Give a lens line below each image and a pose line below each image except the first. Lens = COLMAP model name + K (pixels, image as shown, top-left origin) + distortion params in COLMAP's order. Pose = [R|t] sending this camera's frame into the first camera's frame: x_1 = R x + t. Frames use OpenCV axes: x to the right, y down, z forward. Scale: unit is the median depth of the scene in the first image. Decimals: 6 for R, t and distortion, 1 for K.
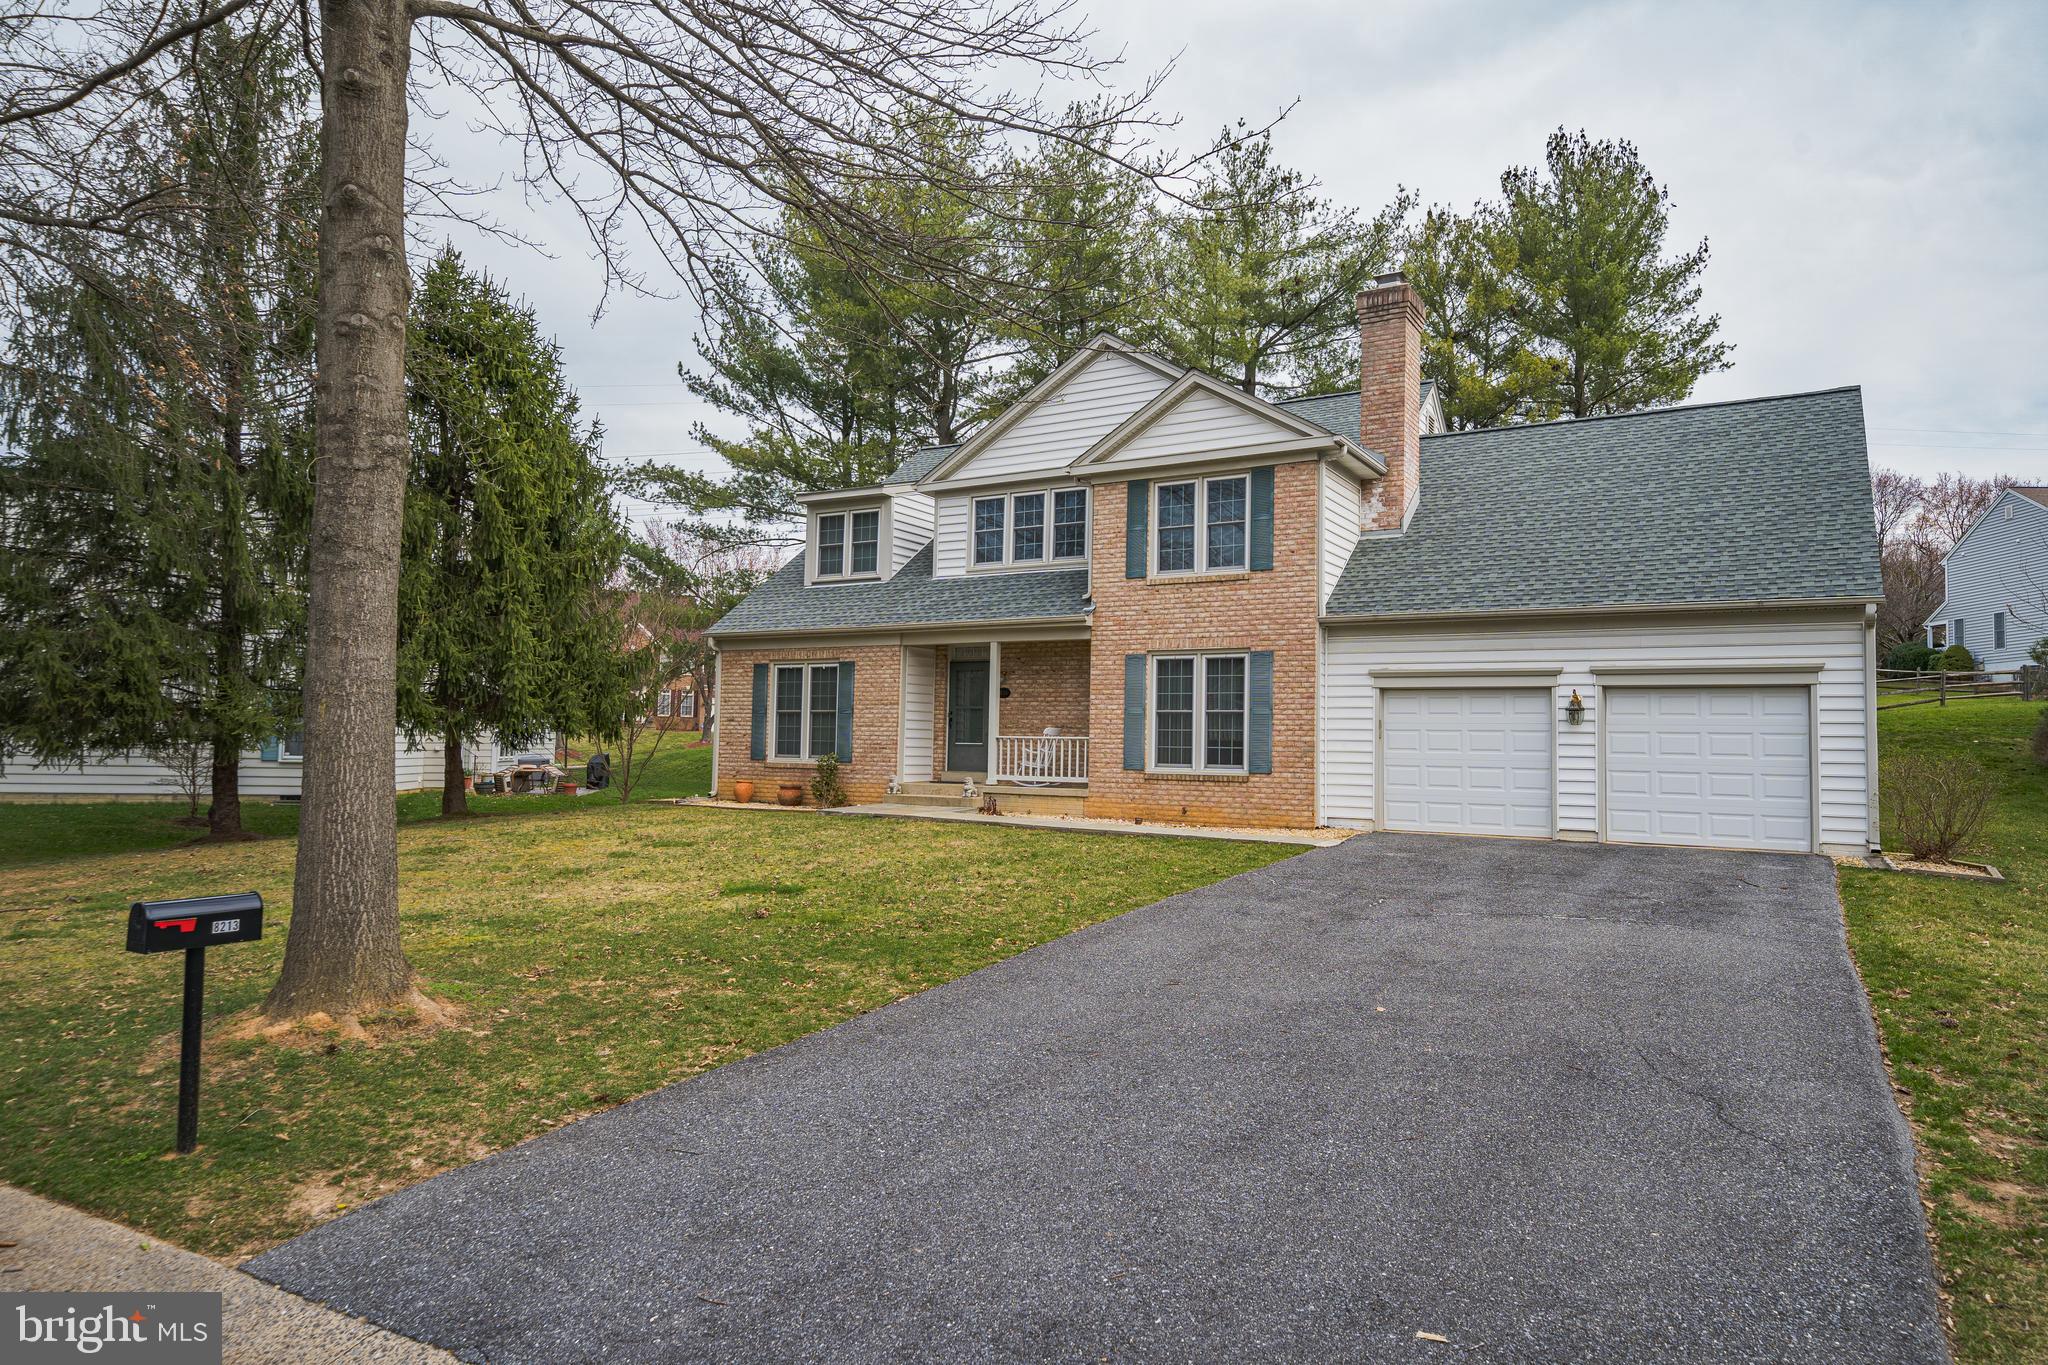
lens RADIAL K [[1263.8, 0, 1015.1], [0, 1263.8, 677.8], [0, 0, 1]] dist [0.026039, -0.000535]
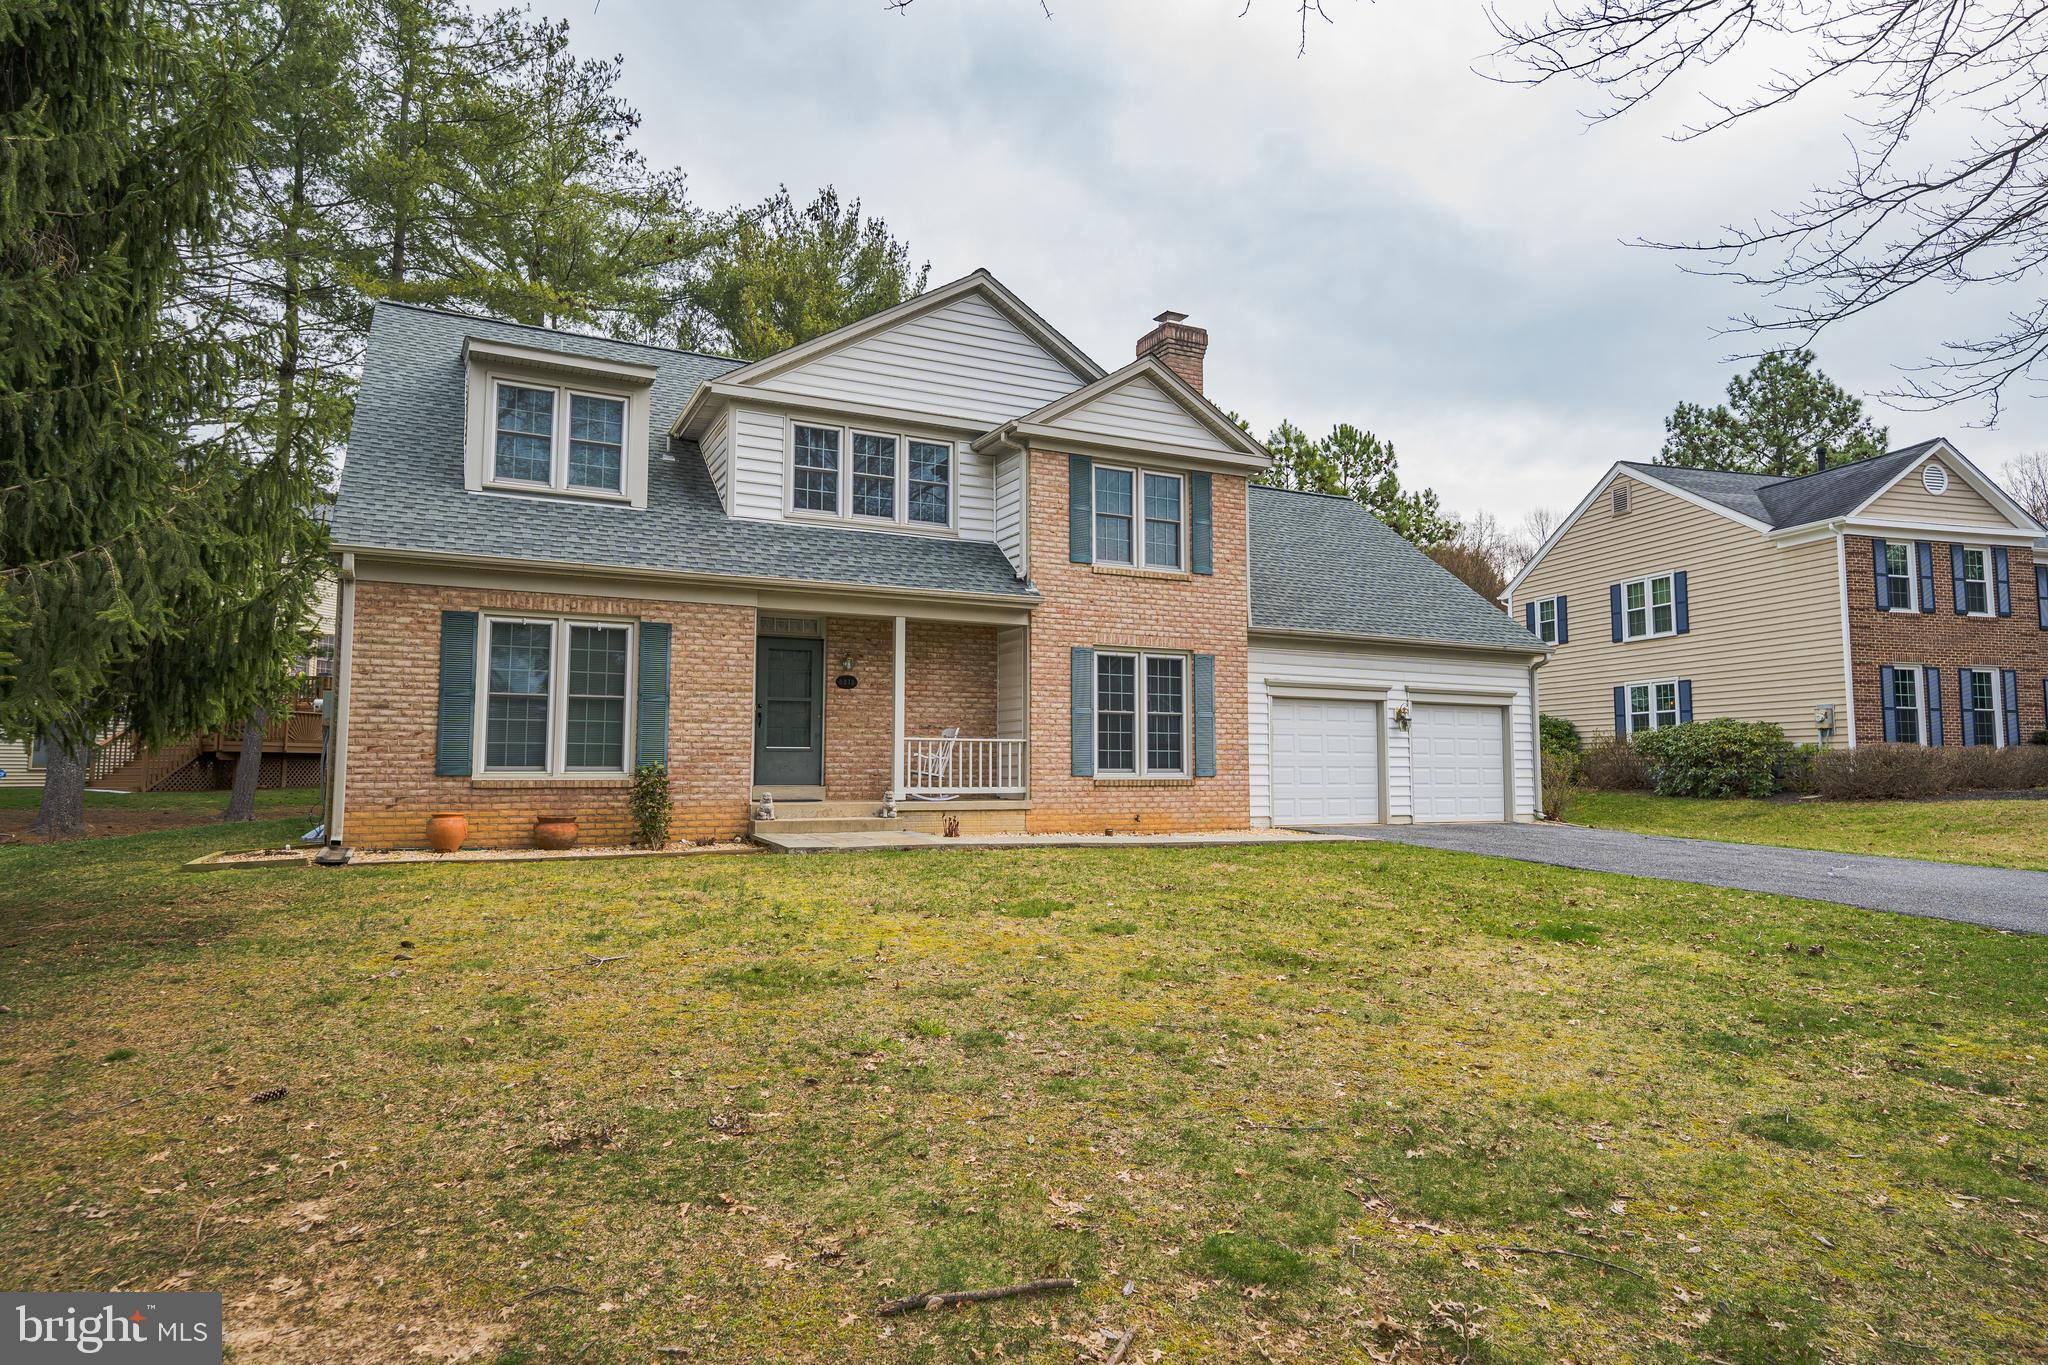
lens RADIAL K [[1188.8, 0, 1022.9], [0, 1188.8, 678.1], [0, 0, 1]] dist [0.025666, 0.000341]
pose [[0.526771, 0.048666, 0.848613, -0.617679], [-0.042747, 0.998613, -0.030733, 0.029587], [-0.848932, -0.020087, 0.528120, 0.564648]]
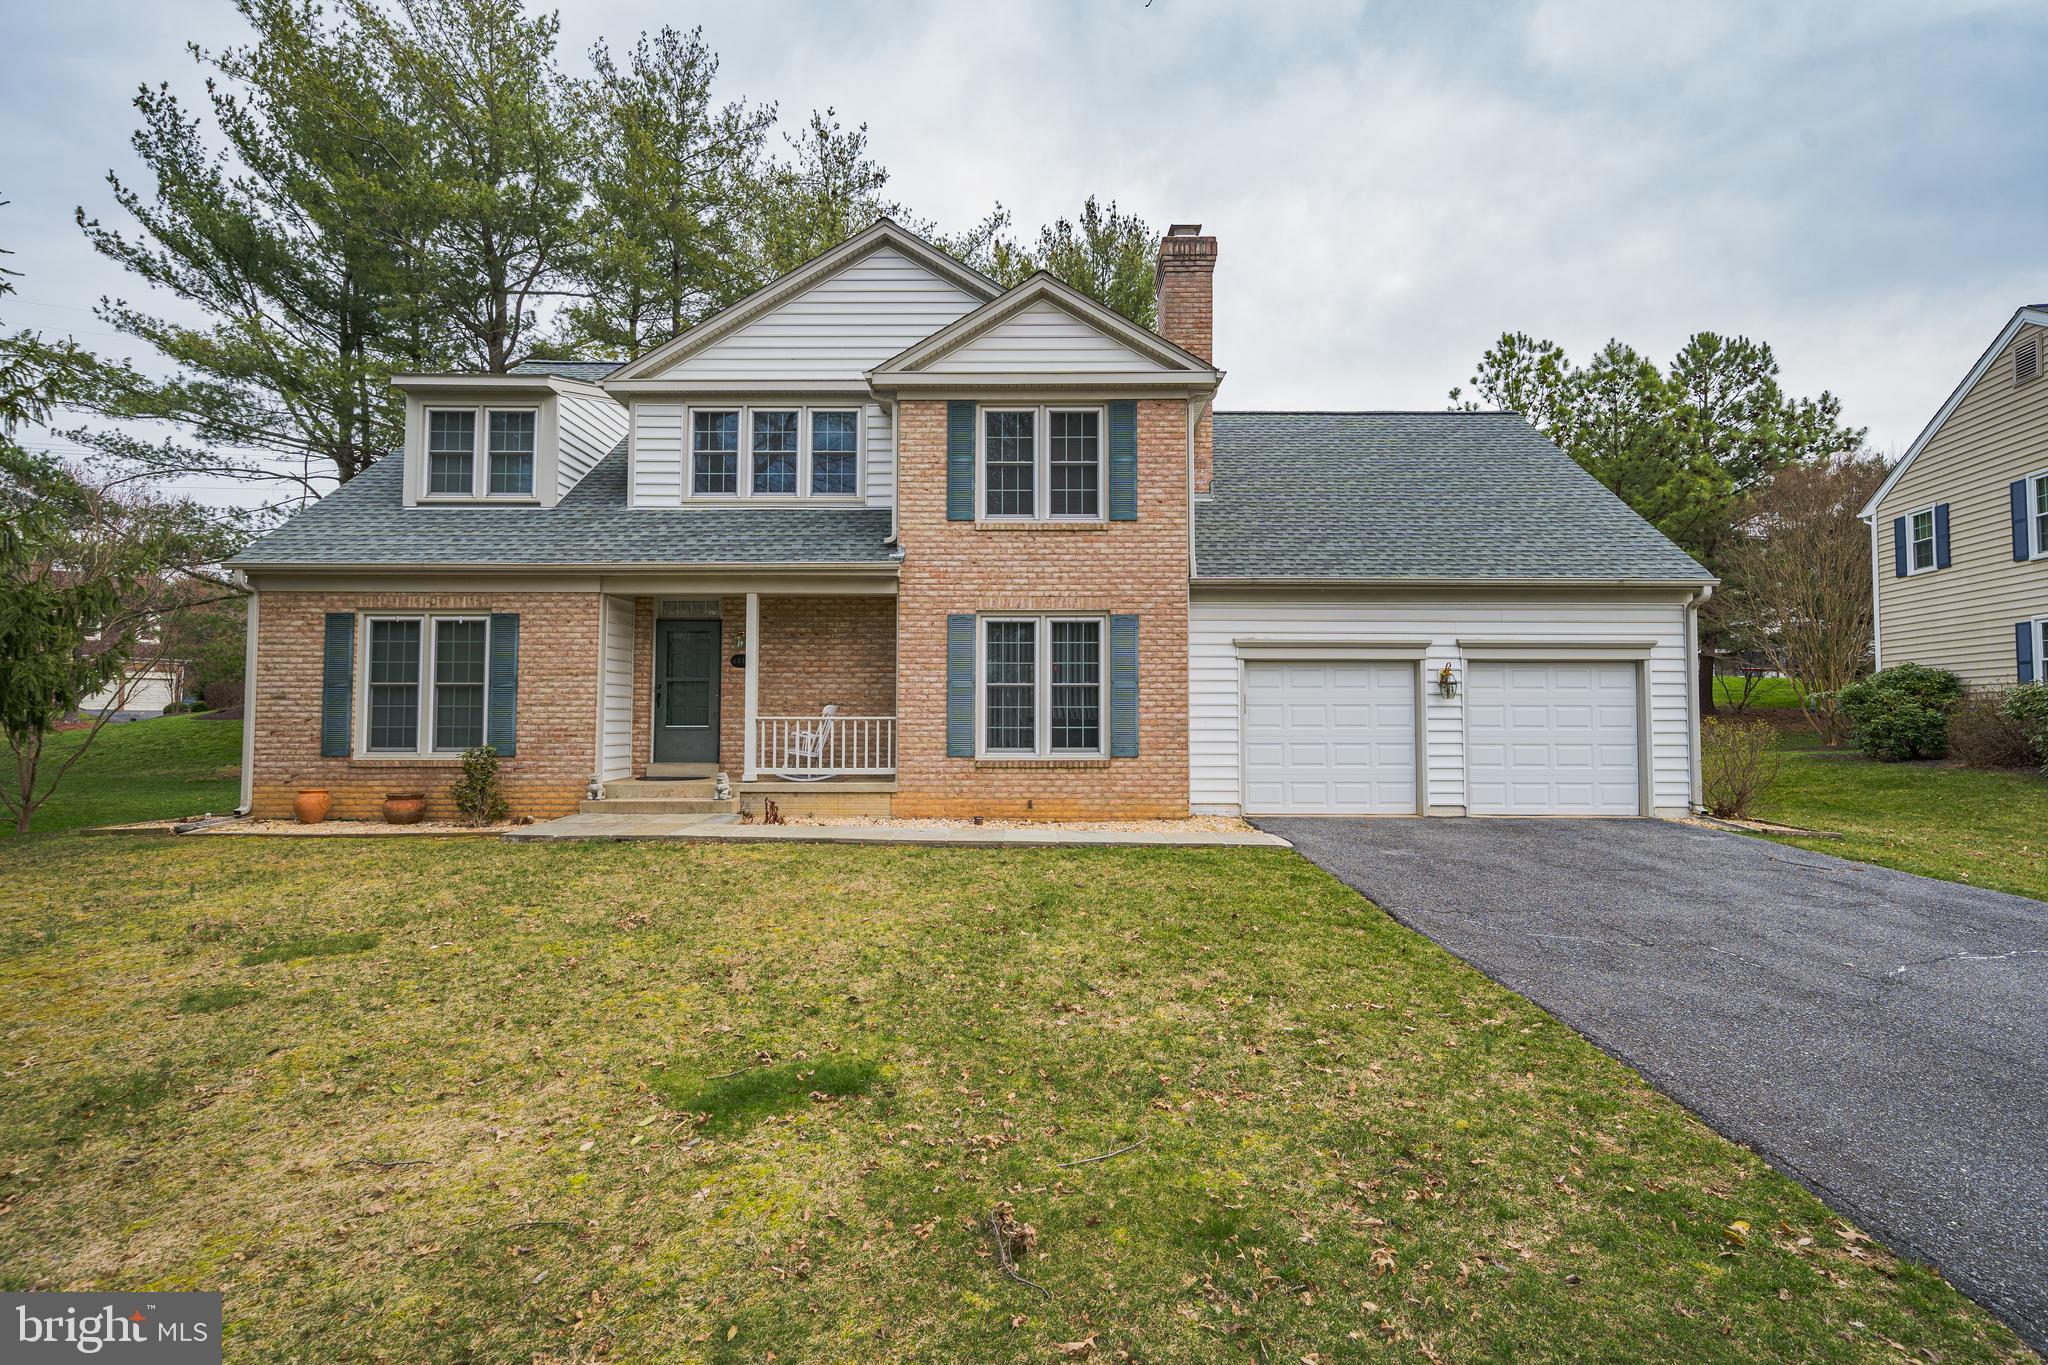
lens RADIAL K [[987.0, 0, 1031.8], [0, 987.0, 678.5], [0, 0, 1]] dist [0.012109, 0.002254]
pose [[0.853438, 0.003767, 0.521180, -0.188557], [-0.014675, 0.999751, 0.016805, 0.010802], [-0.520987, -0.021990, 0.853281, 0.416971]]
